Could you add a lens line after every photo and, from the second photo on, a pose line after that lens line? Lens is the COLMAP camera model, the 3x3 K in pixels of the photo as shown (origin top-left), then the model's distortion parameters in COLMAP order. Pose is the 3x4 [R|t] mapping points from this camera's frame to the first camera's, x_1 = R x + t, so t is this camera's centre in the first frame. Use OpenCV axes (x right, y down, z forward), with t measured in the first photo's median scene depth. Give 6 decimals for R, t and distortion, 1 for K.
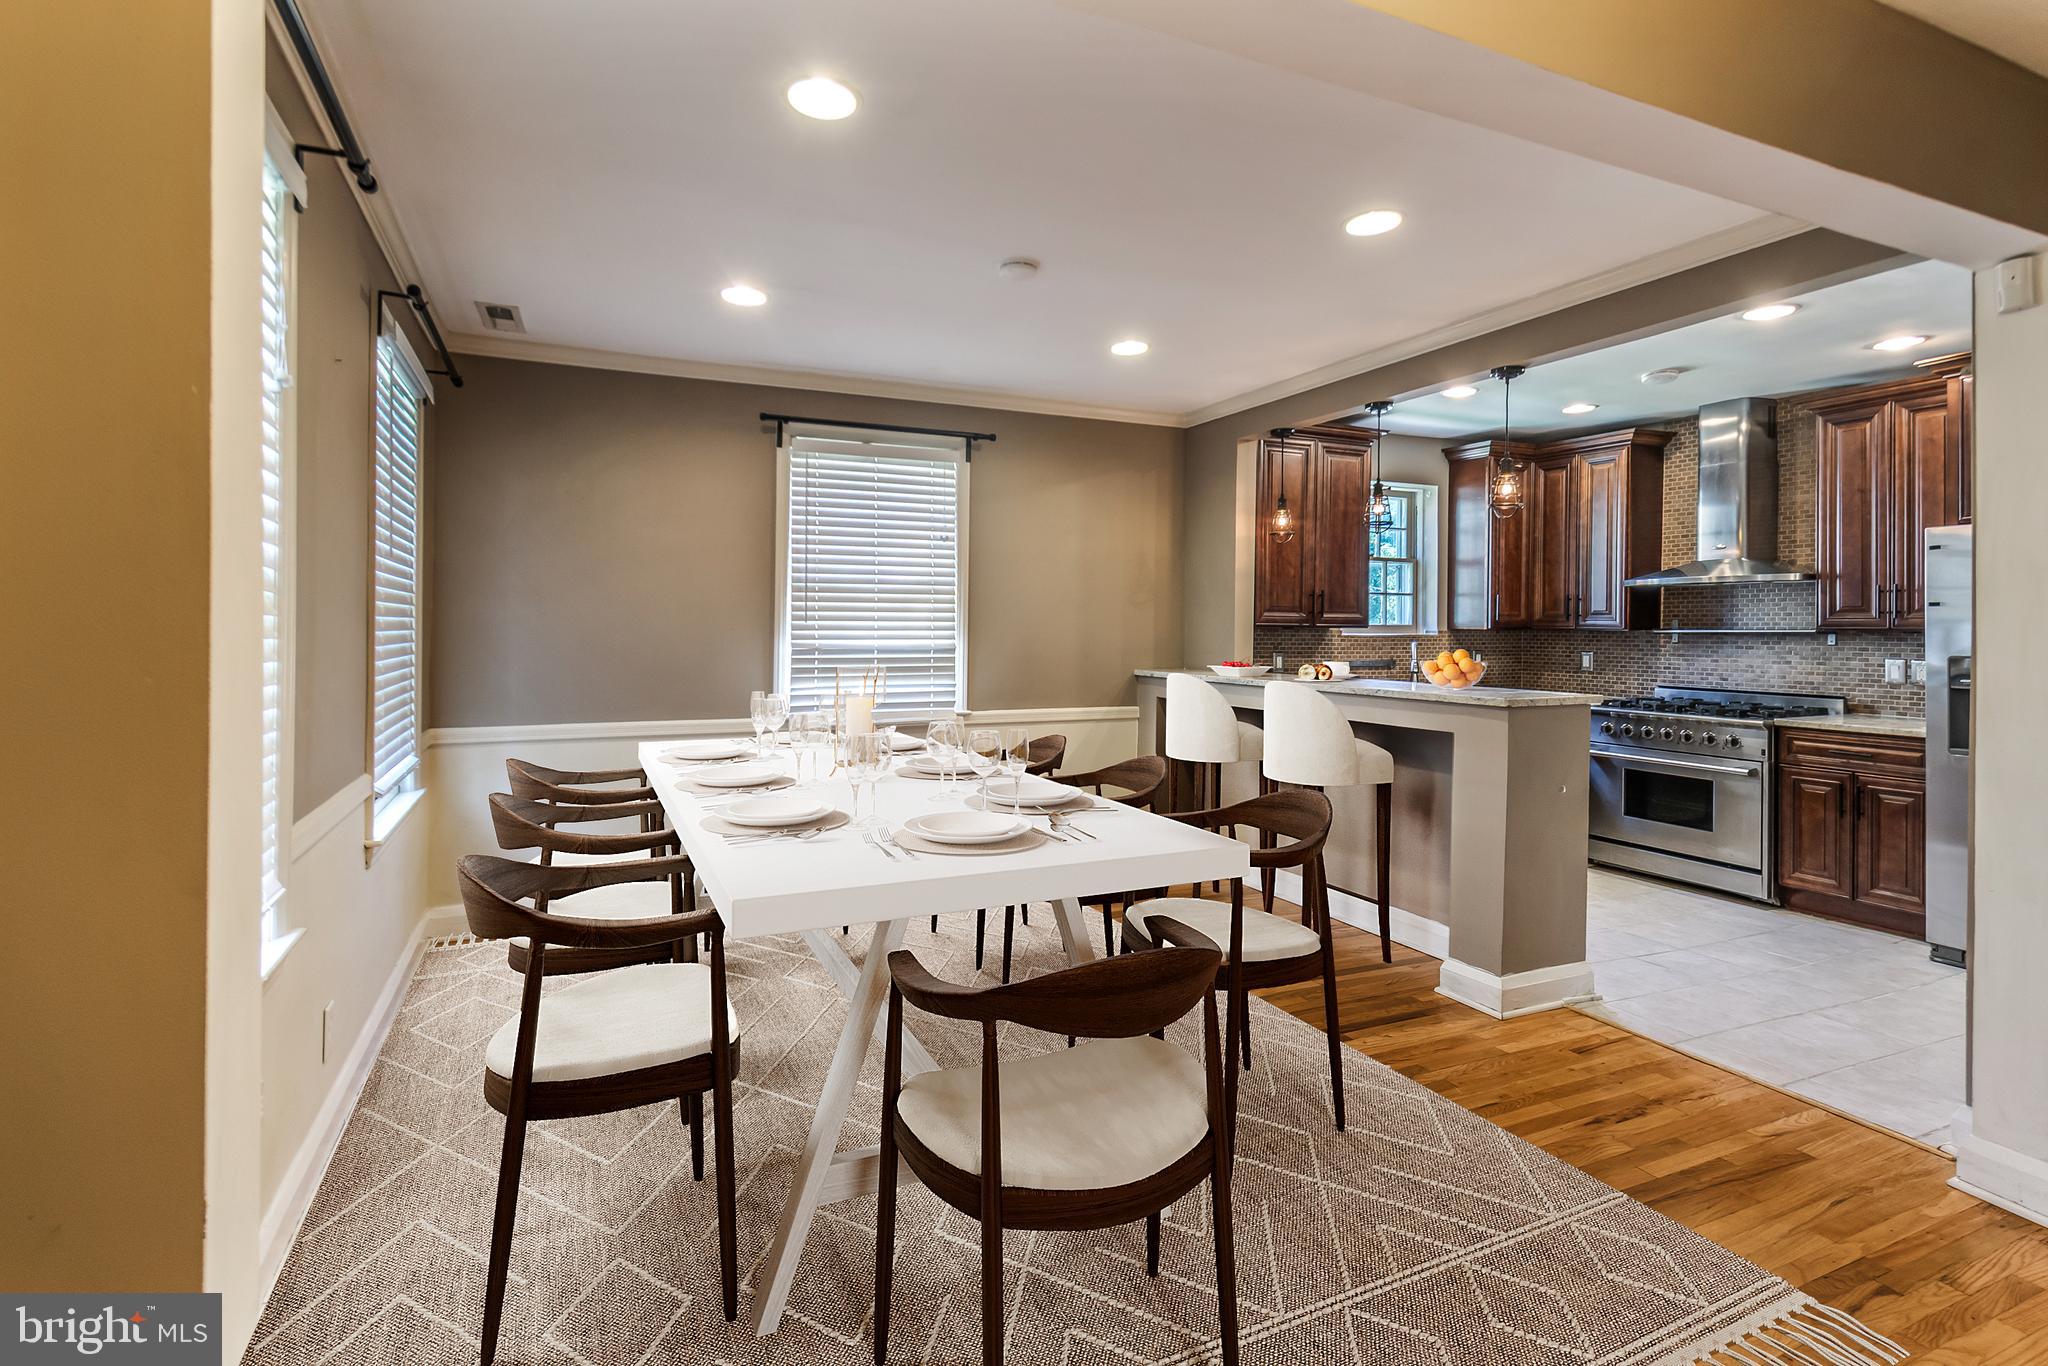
lens RADIAL K [[1015.1, 0, 978.6], [0, 1015.1, 633.0], [0, 0, 1]] dist [0.009277, -0.000007]
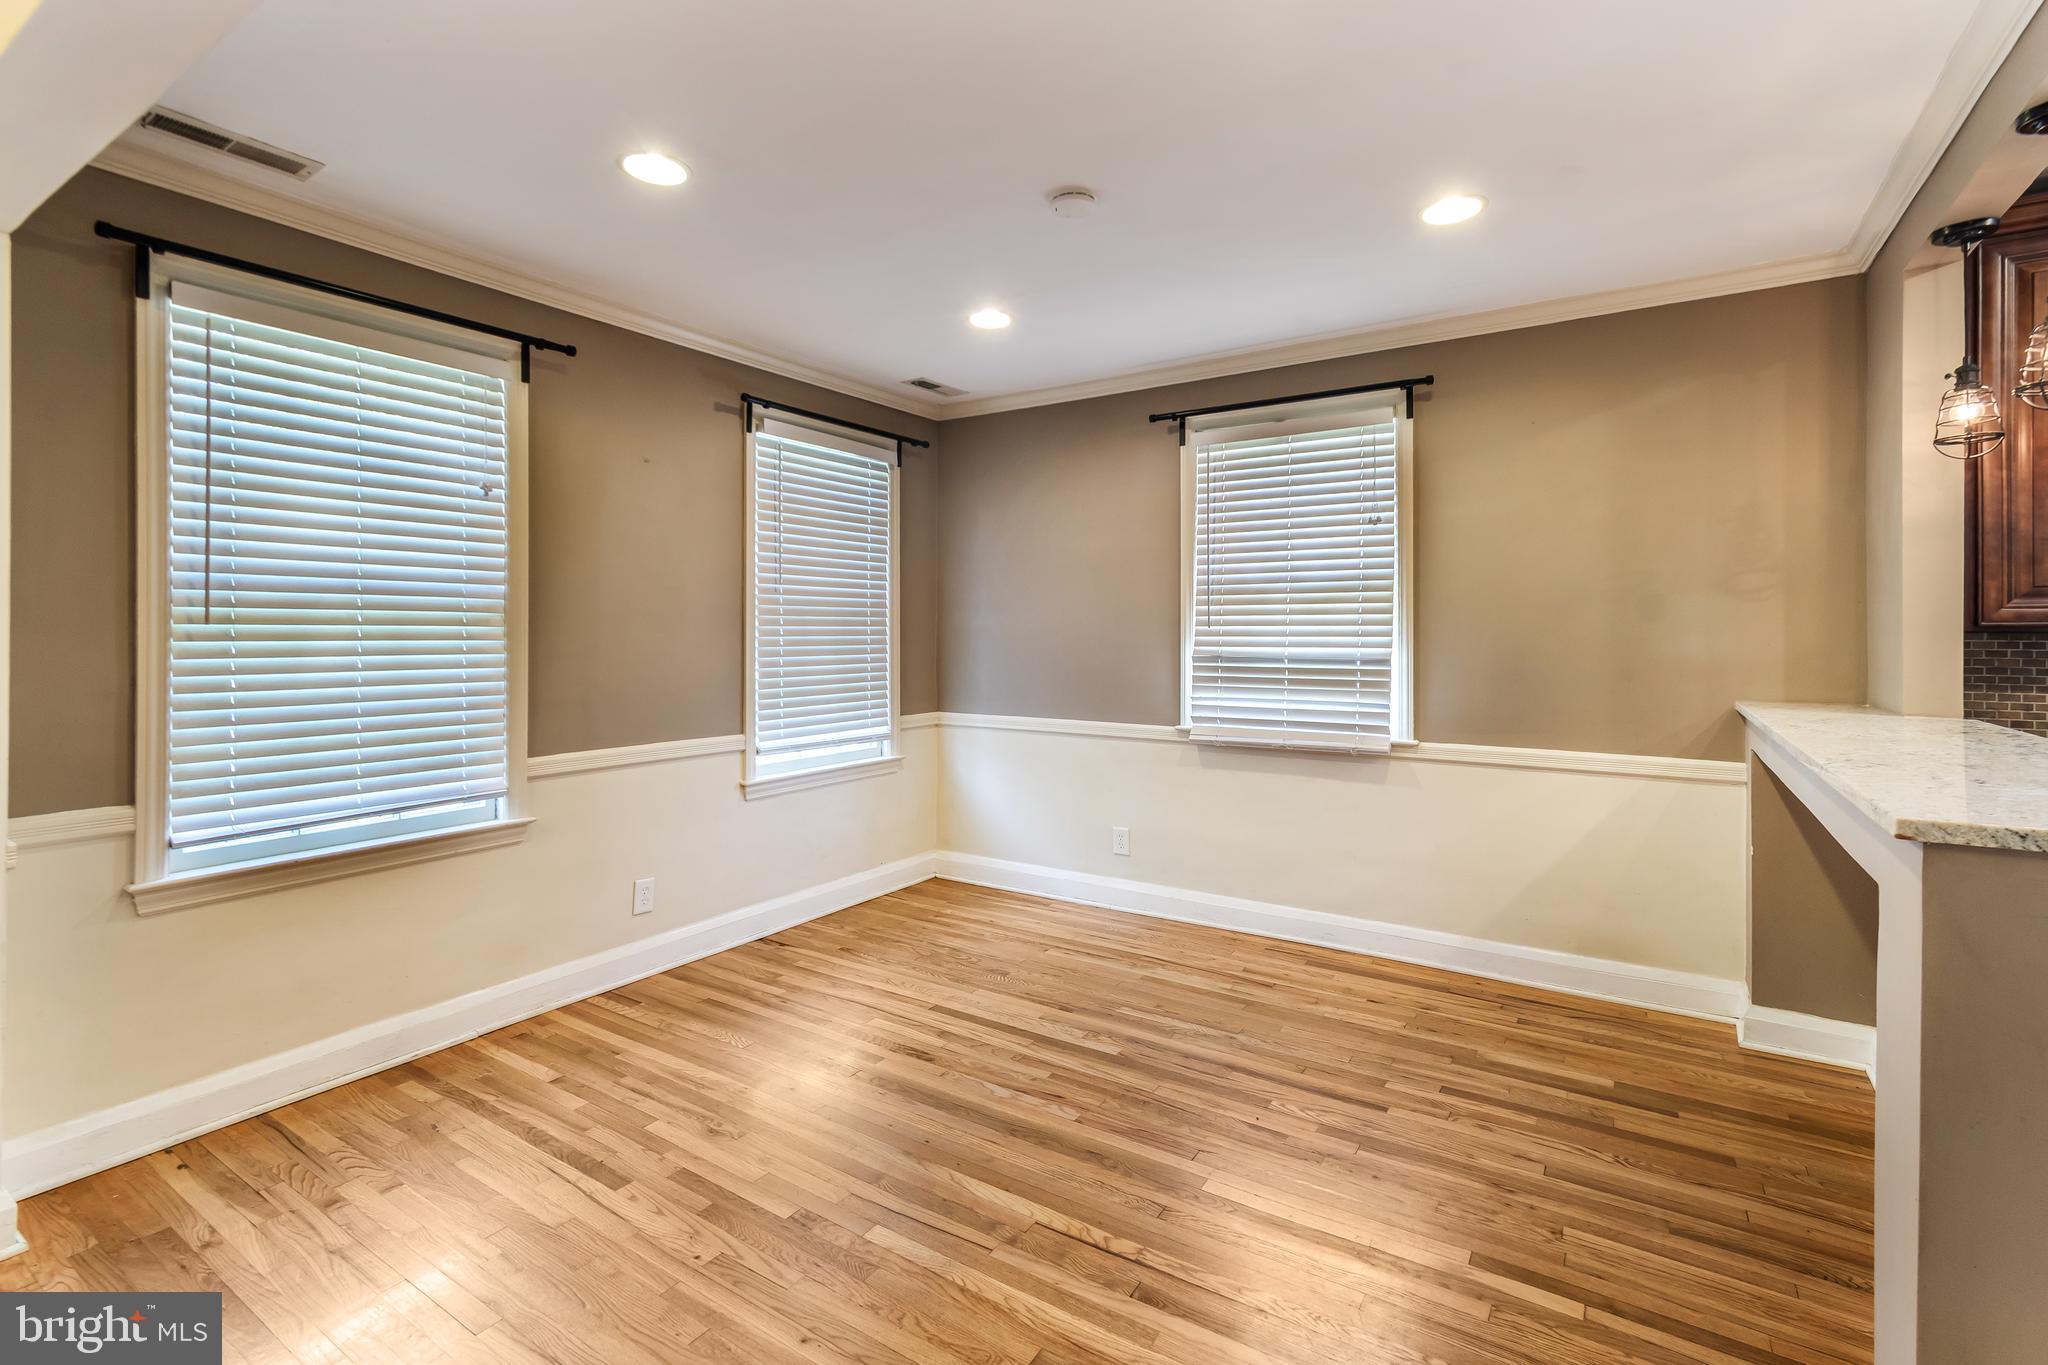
lens RADIAL K [[924.2, 0, 1033.2], [0, 924.2, 619.1], [0, 0, 1]] dist [0.013826, -0.004497]
pose [[0.554558, -0.016210, -0.831987, 0.421720], [-0.001458, 0.999790, -0.020452, -0.000678], [0.832144, 0.012555, 0.554418, 0.374596]]
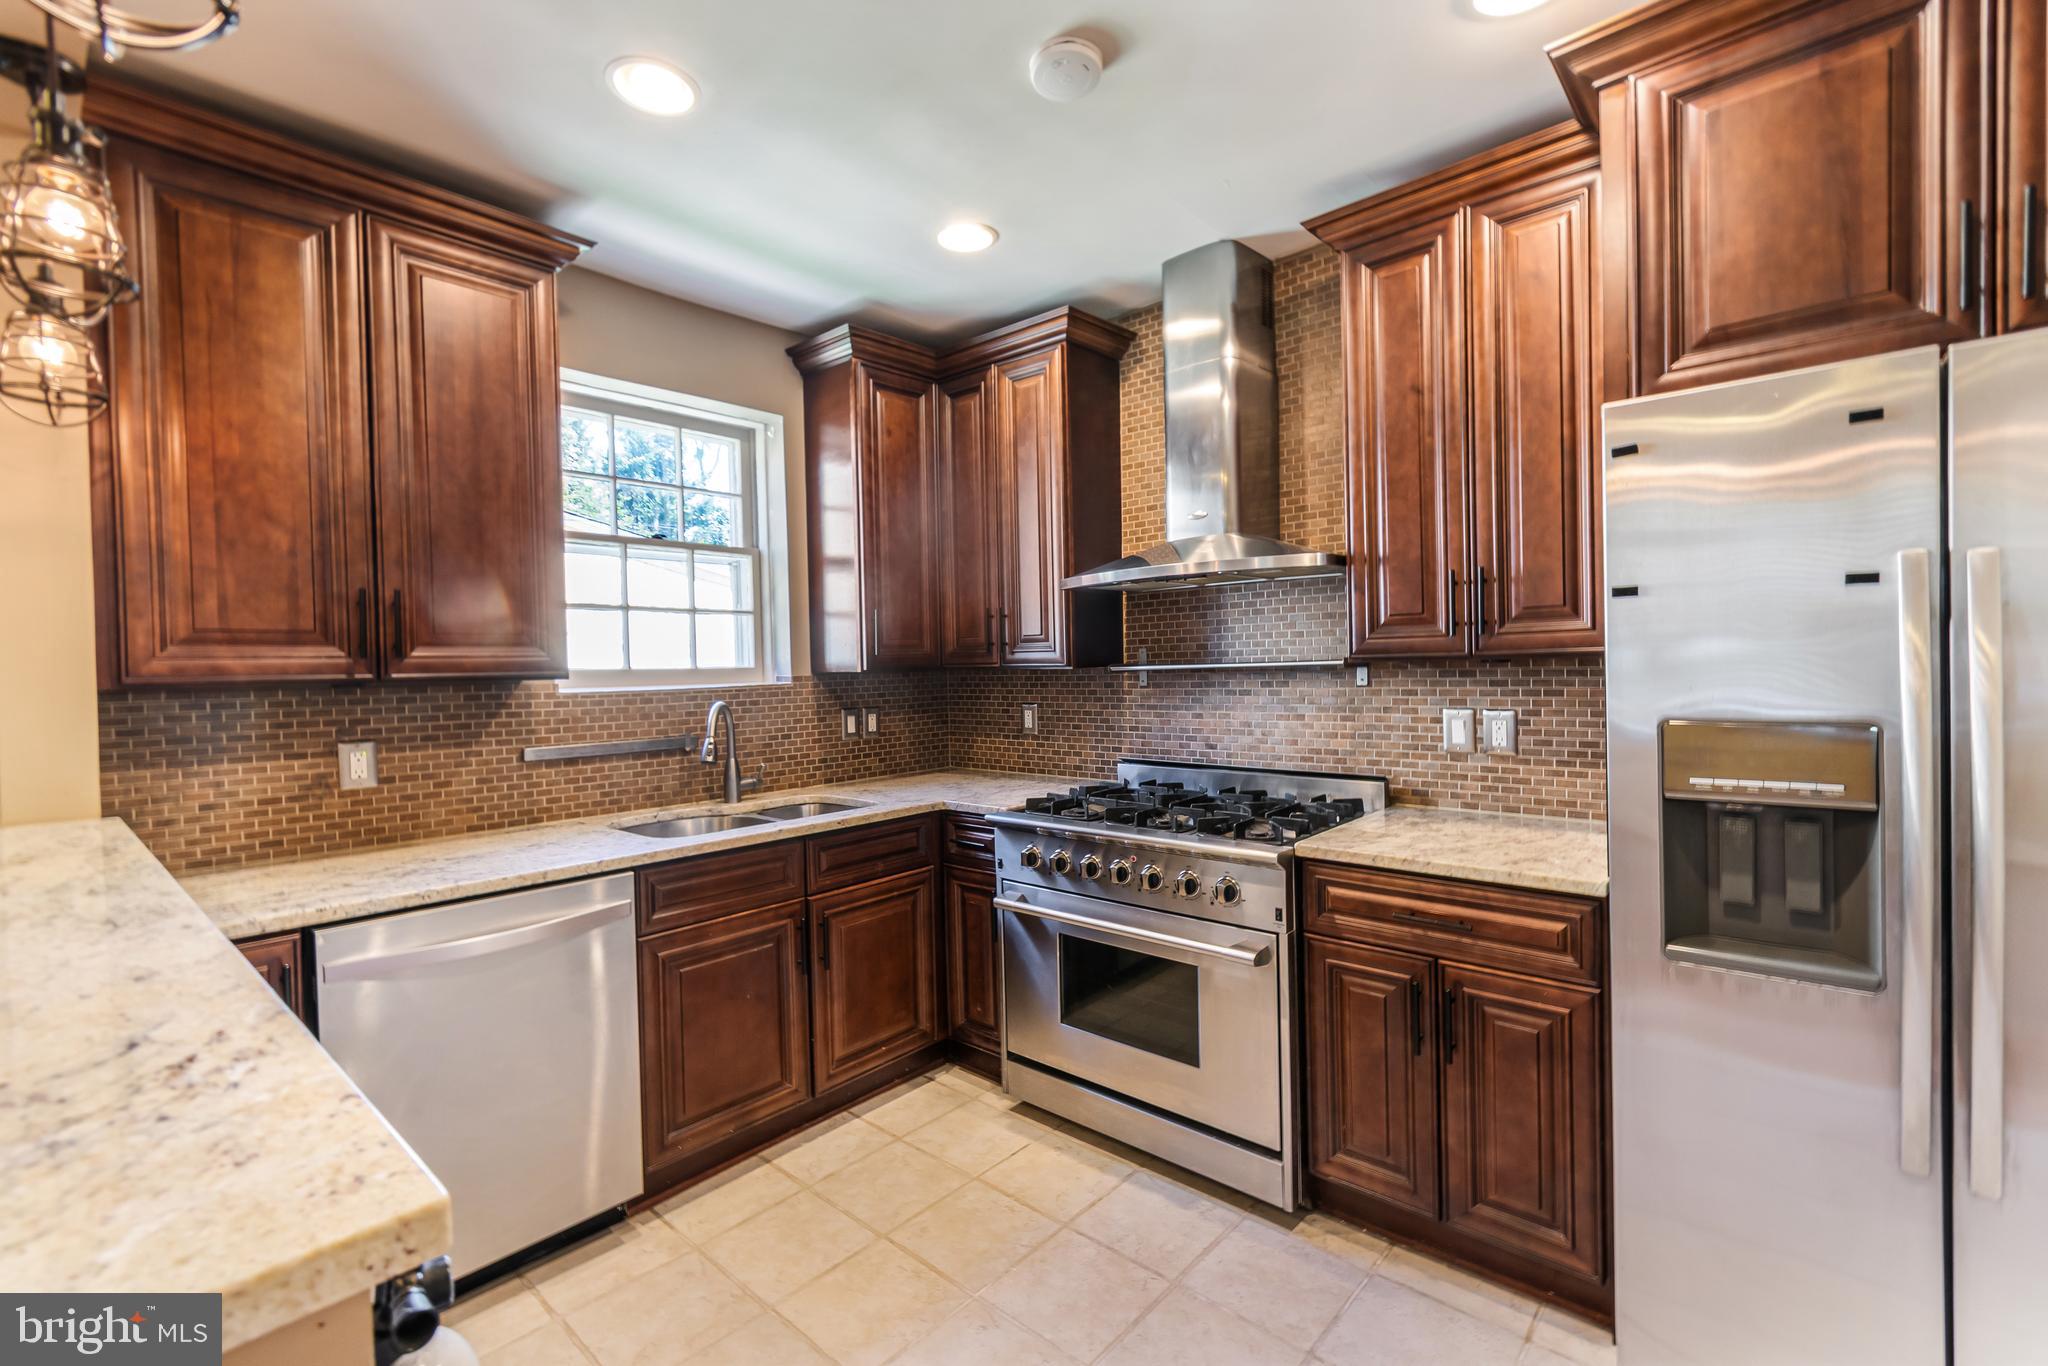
lens RADIAL K [[924.2, 0, 1023.9], [0, 924.2, 685.4], [0, 0, 1]] dist [0.013826, -0.004497]
pose [[0.909672, -0.034248, 0.413914, 0.450300], [0.029373, 0.999404, 0.018139, -0.003631], [-0.414288, -0.004343, 0.910135, 0.610125]]
